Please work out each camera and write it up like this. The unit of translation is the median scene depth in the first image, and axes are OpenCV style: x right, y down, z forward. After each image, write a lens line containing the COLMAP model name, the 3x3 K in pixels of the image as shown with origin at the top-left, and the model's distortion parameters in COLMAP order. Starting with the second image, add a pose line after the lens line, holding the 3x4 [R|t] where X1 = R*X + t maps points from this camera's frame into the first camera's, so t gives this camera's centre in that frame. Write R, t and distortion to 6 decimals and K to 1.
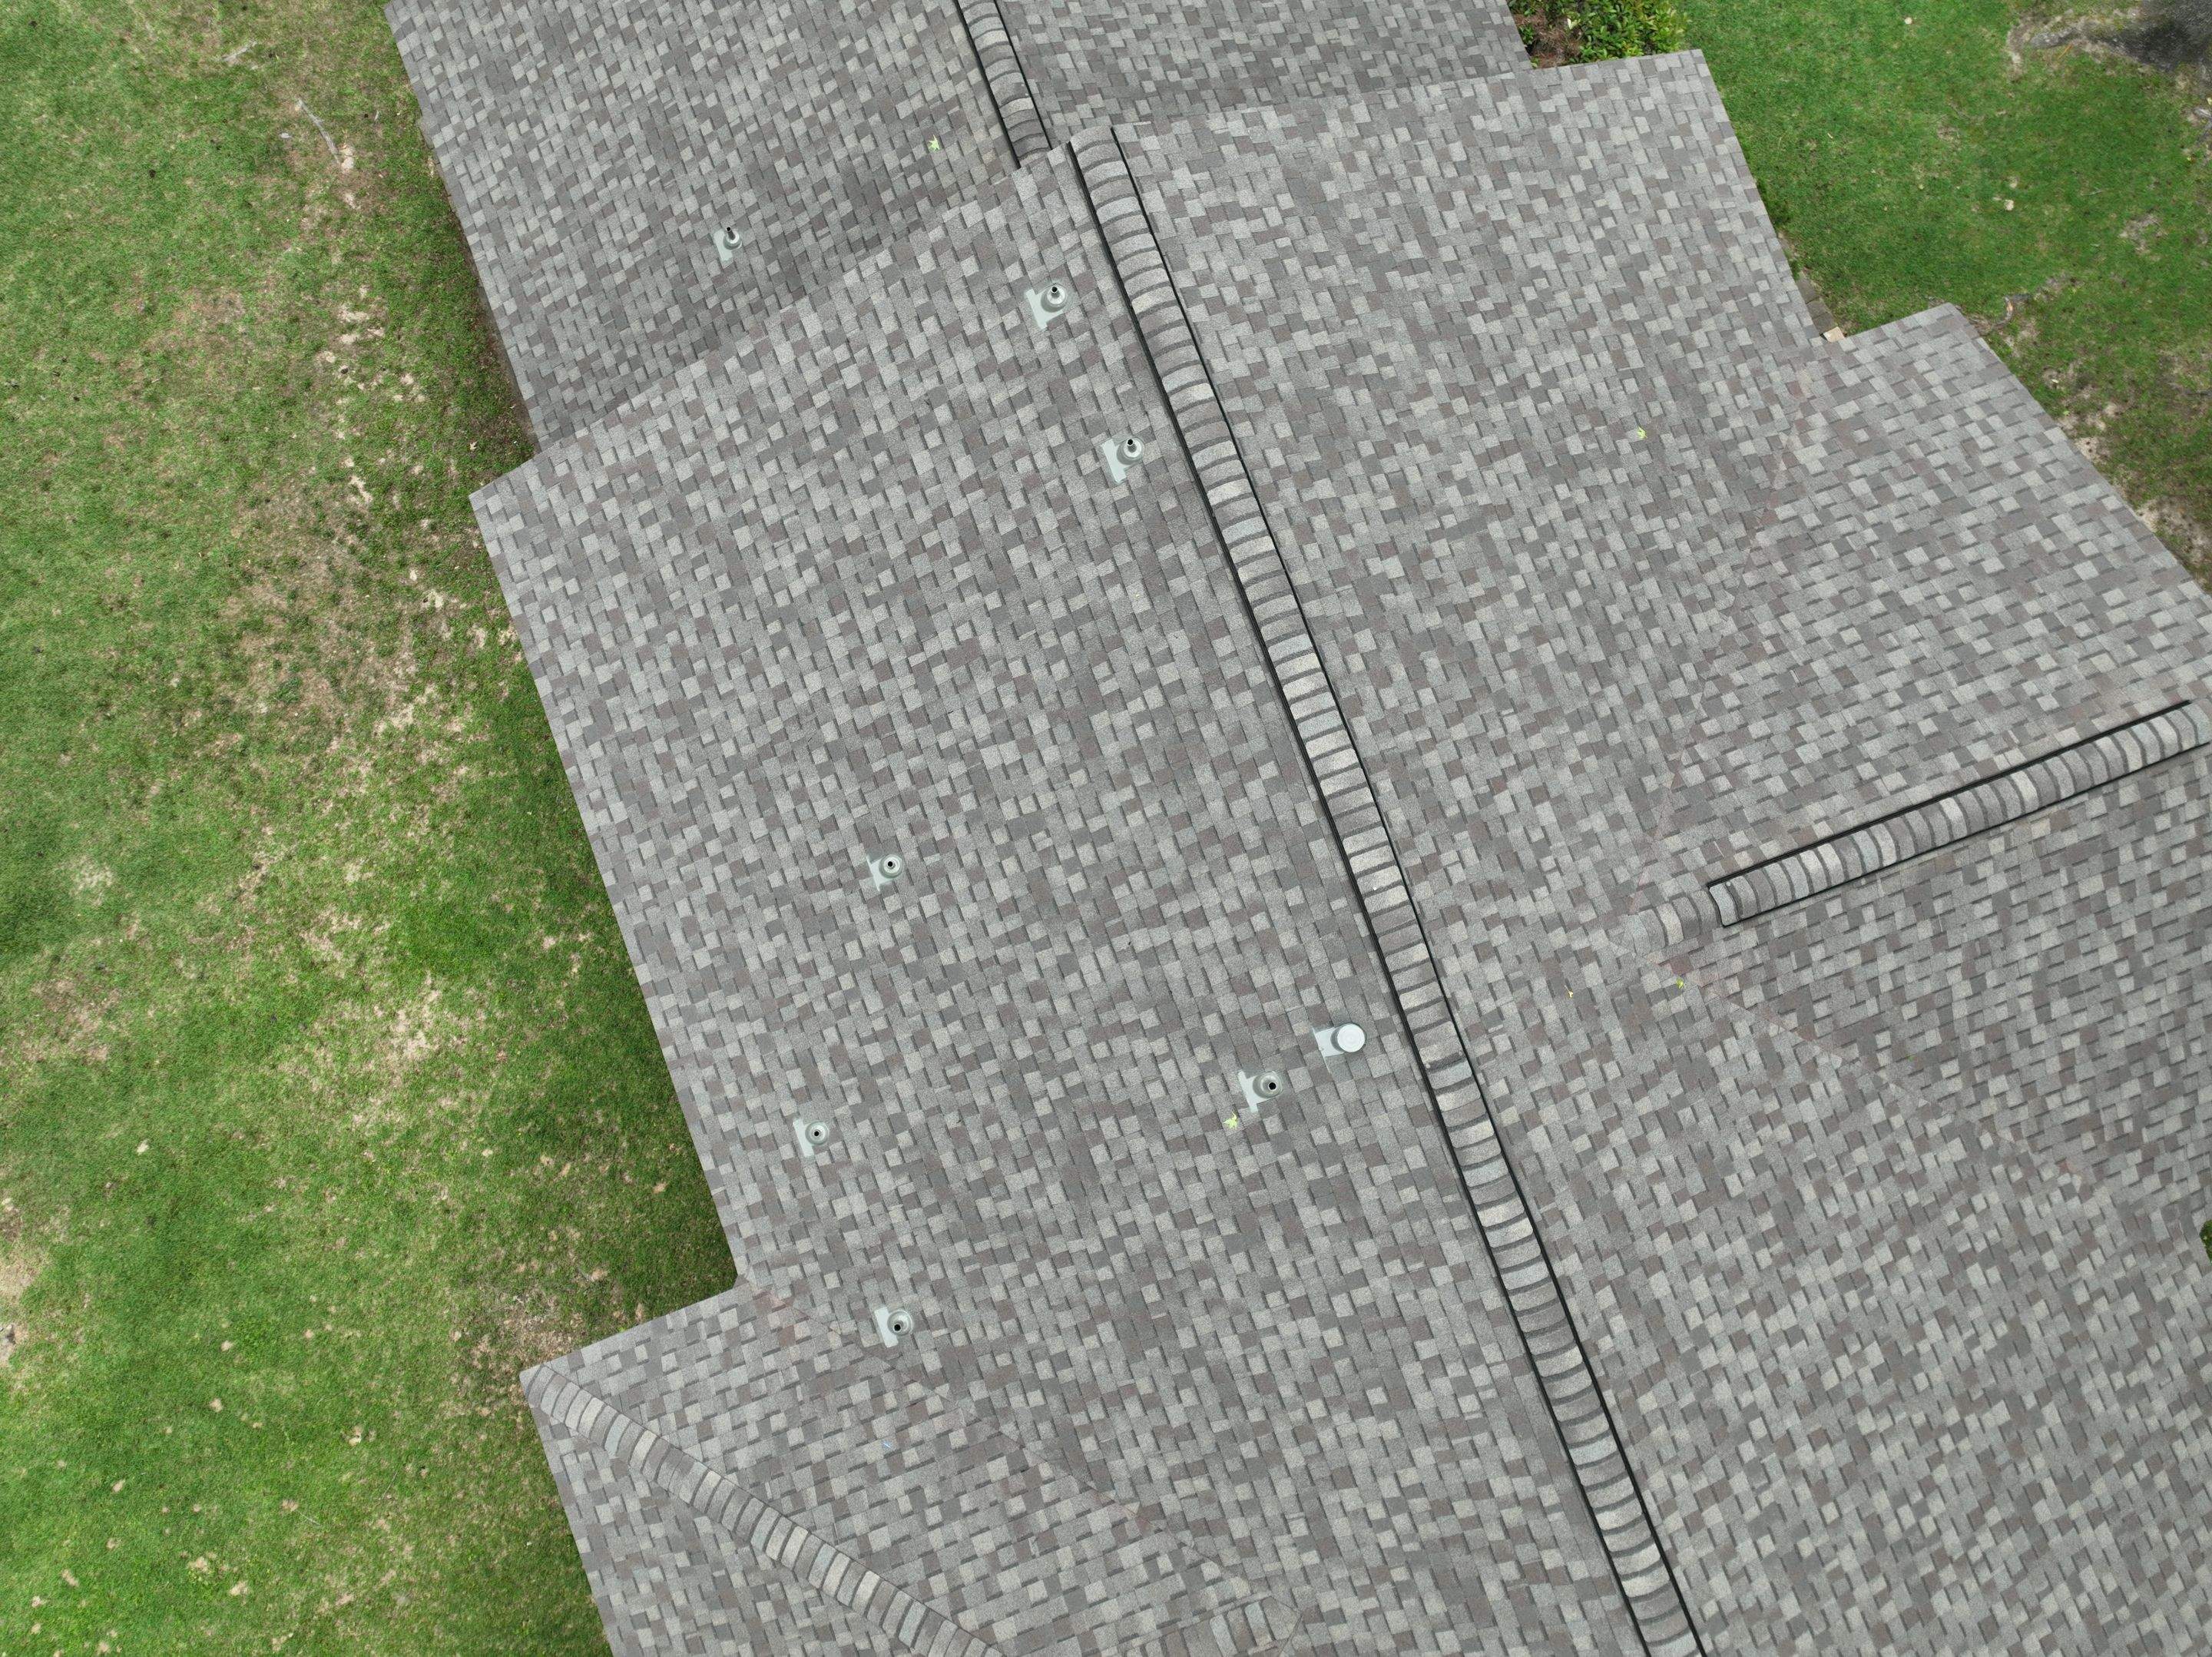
lens RADIAL K [[1556.8, 0, 1104.2], [0, 1556.8, 826.9], [0, 0, 1]] dist [-0.002714, 0.018109]
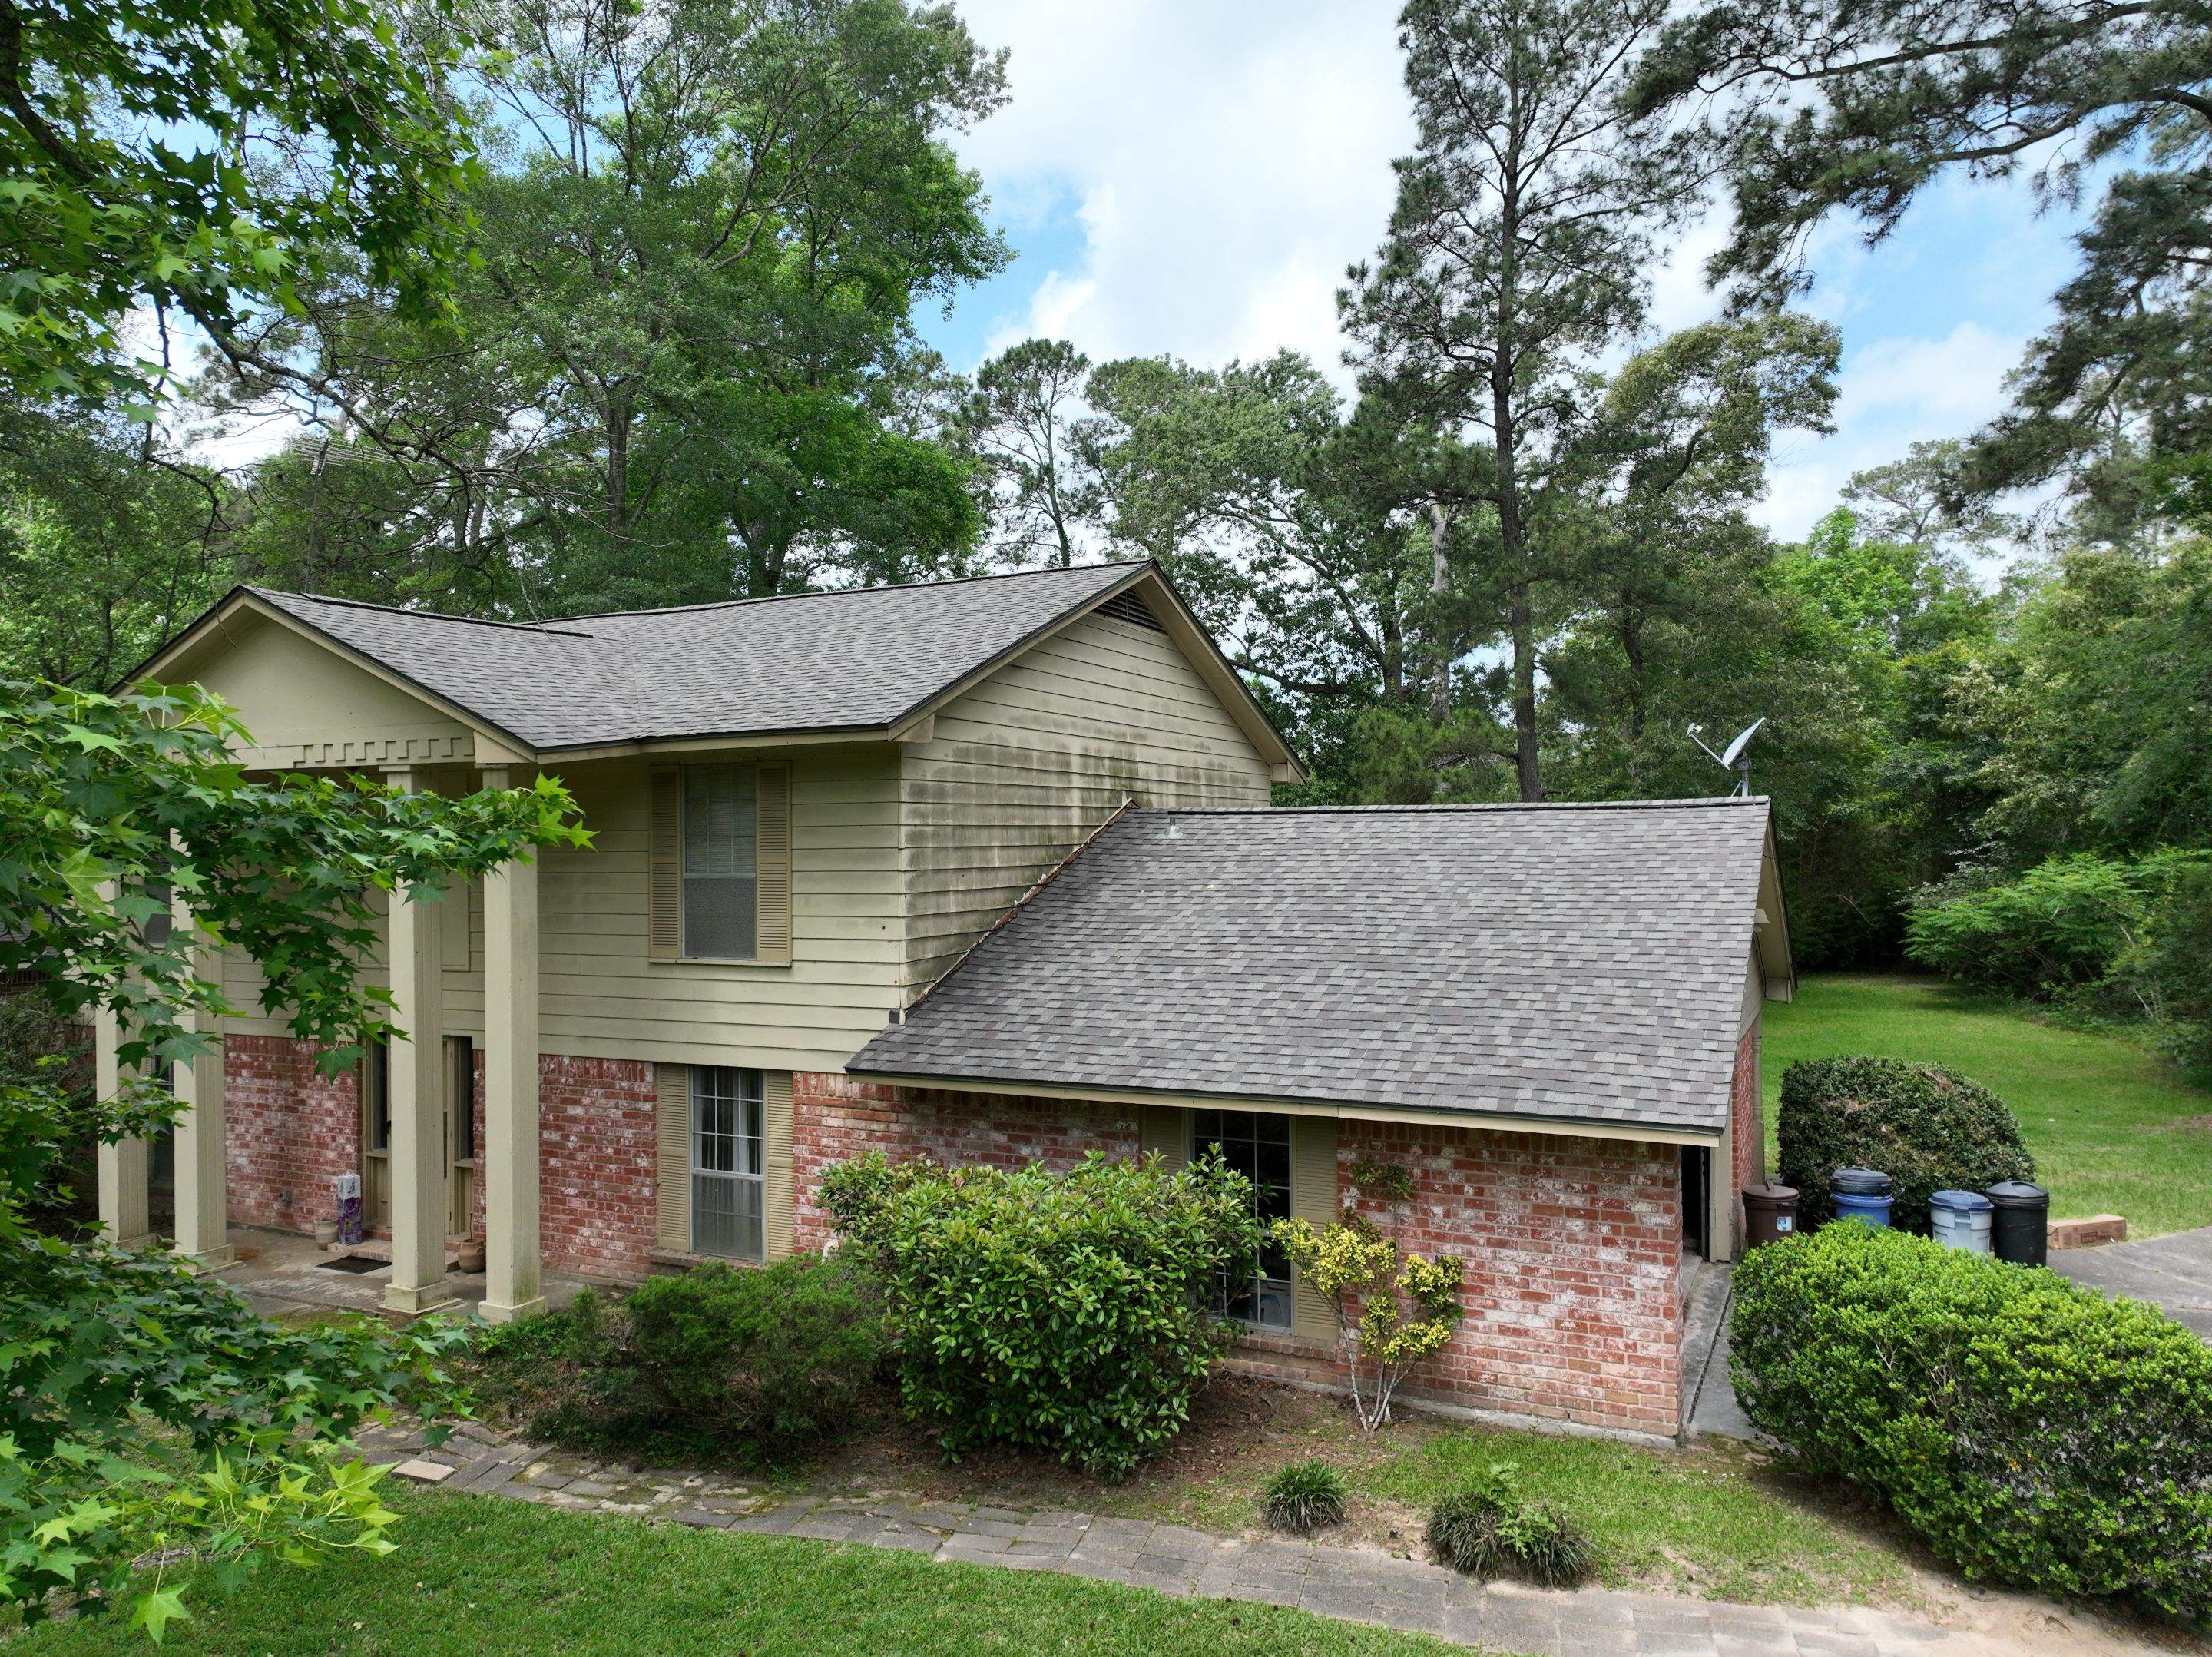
lens RADIAL K [[1556.8, 0, 1097.4], [0, 1556.8, 832.5], [0, 0, 1]] dist [-0.002714, 0.018109]
pose [[-0.730431, 0.002543, -0.682982, 1.078344], [-0.679935, 0.091722, 0.727514, -1.461424], [0.064494, 0.995781, -0.065267, 1.279364]]
